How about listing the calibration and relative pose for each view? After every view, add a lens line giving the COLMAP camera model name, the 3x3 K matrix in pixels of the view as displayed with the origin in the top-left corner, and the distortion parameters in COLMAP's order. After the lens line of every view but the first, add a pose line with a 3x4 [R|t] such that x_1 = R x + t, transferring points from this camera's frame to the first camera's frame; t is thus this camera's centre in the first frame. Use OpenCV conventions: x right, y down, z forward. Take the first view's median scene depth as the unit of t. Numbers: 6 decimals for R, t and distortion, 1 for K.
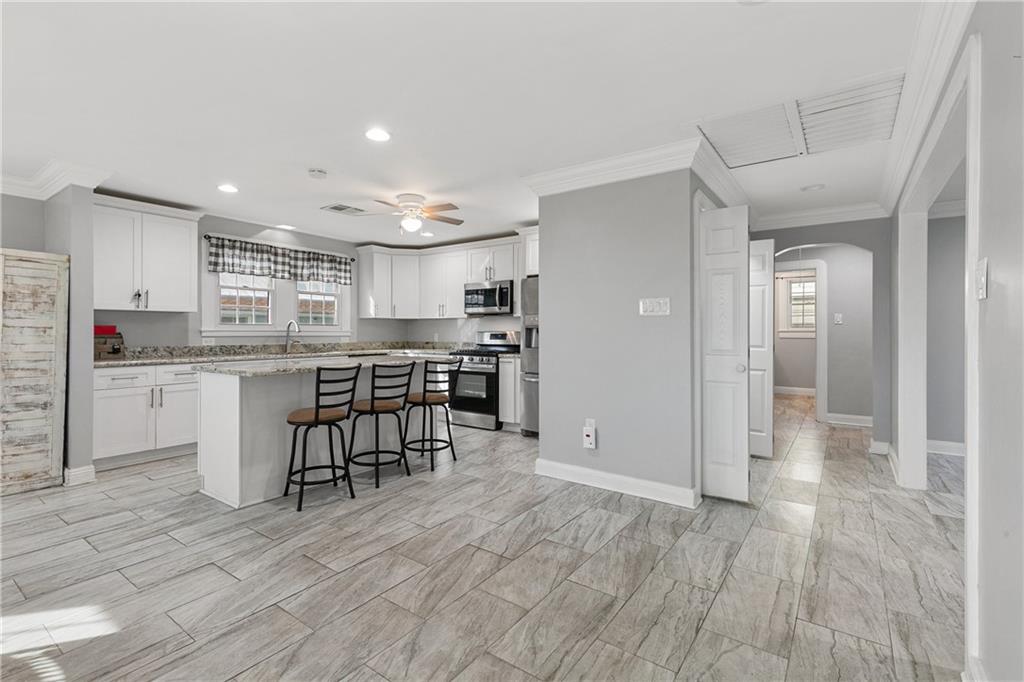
lens RADIAL K [[470.7, 0, 515.4], [0, 470.7, 326.6], [0, 0, 1]] dist [0.007014, -0.001504]
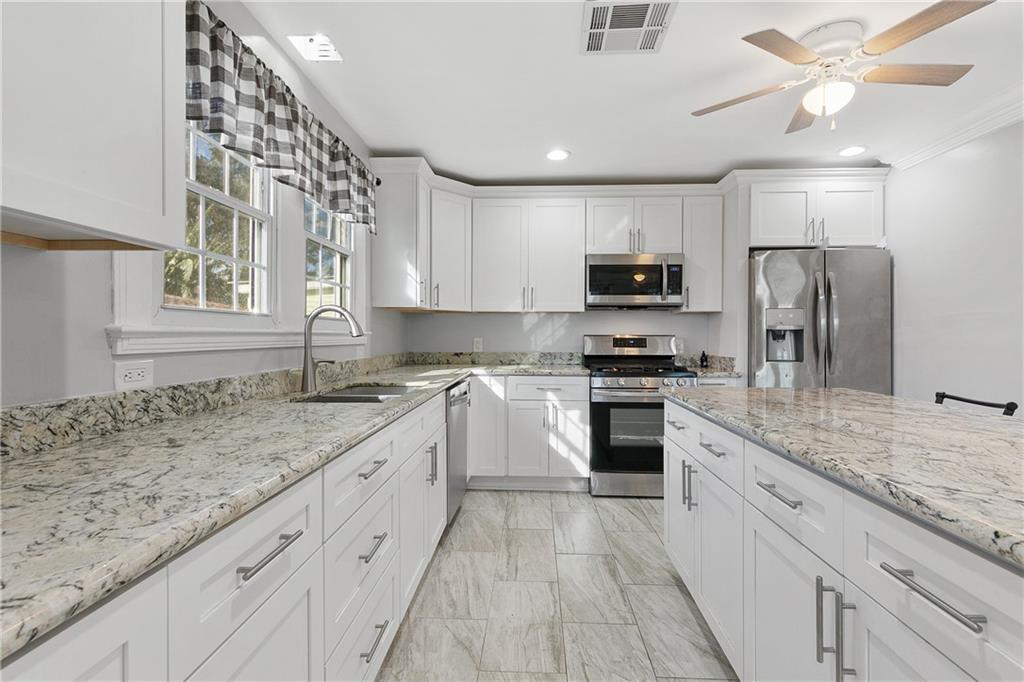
lens RADIAL K [[470.7, 0, 513.5], [0, 470.7, 333.0], [0, 0, 1]] dist [0.007014, -0.001504]
pose [[0.839301, 0.002419, 0.543662, -0.844821], [-0.007541, 0.999946, 0.007194, 0.007992], [-0.543615, -0.010137, 0.839273, 0.919243]]
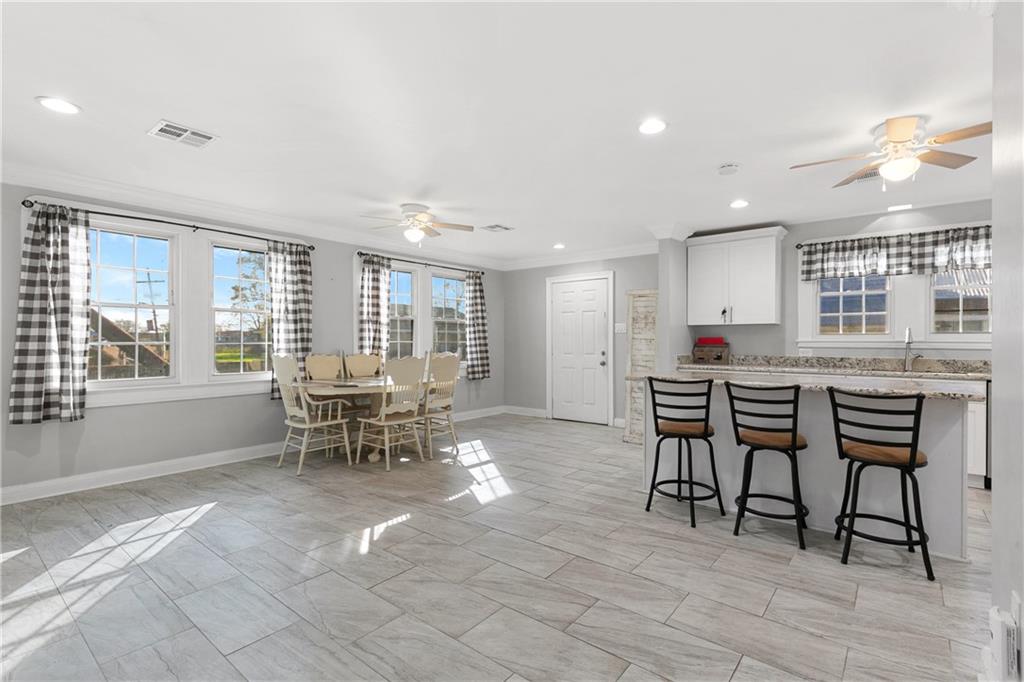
lens RADIAL K [[470.7, 0, 512.3], [0, 470.7, 348.1], [0, 0, 1]] dist [0.007014, -0.001504]
pose [[-0.062772, 0.015553, -0.997907, 0.503528], [0.009770, 0.999840, 0.014968, 0.003068], [0.997980, -0.008810, -0.062914, 0.620462]]
